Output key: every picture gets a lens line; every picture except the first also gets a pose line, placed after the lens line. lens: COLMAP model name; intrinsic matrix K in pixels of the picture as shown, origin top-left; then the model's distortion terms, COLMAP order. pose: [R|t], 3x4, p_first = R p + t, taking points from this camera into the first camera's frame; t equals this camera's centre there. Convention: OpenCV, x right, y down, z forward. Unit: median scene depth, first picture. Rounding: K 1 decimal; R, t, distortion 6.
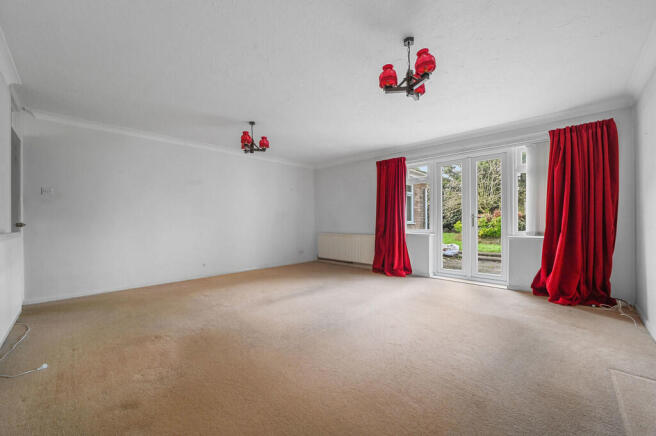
lens RADIAL K [[260.1, 0, 330.3], [0, 260.1, 218.2], [0, 0, 1]] dist [-0.001741, -0.000131]
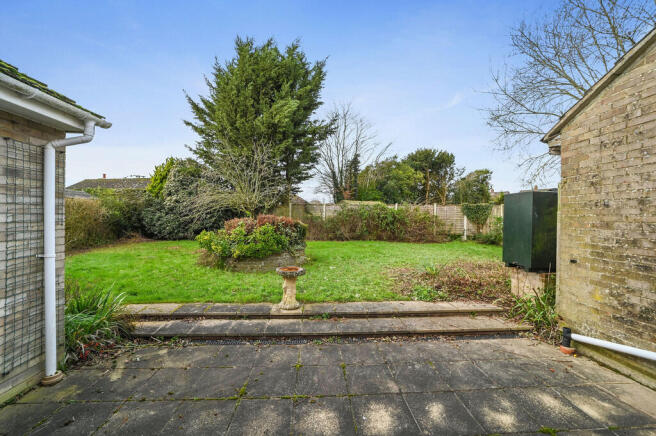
lens RADIAL K [[260.1, 0, 326.5], [0, 260.1, 219.1], [0, 0, 1]] dist [-0.001741, -0.000131]
pose [[0.690129, 0.000850, 0.723686, 0.707887], [-0.009558, 0.999923, 0.007941, -0.055542], [-0.723623, -0.012397, 0.690084, 1.087546]]
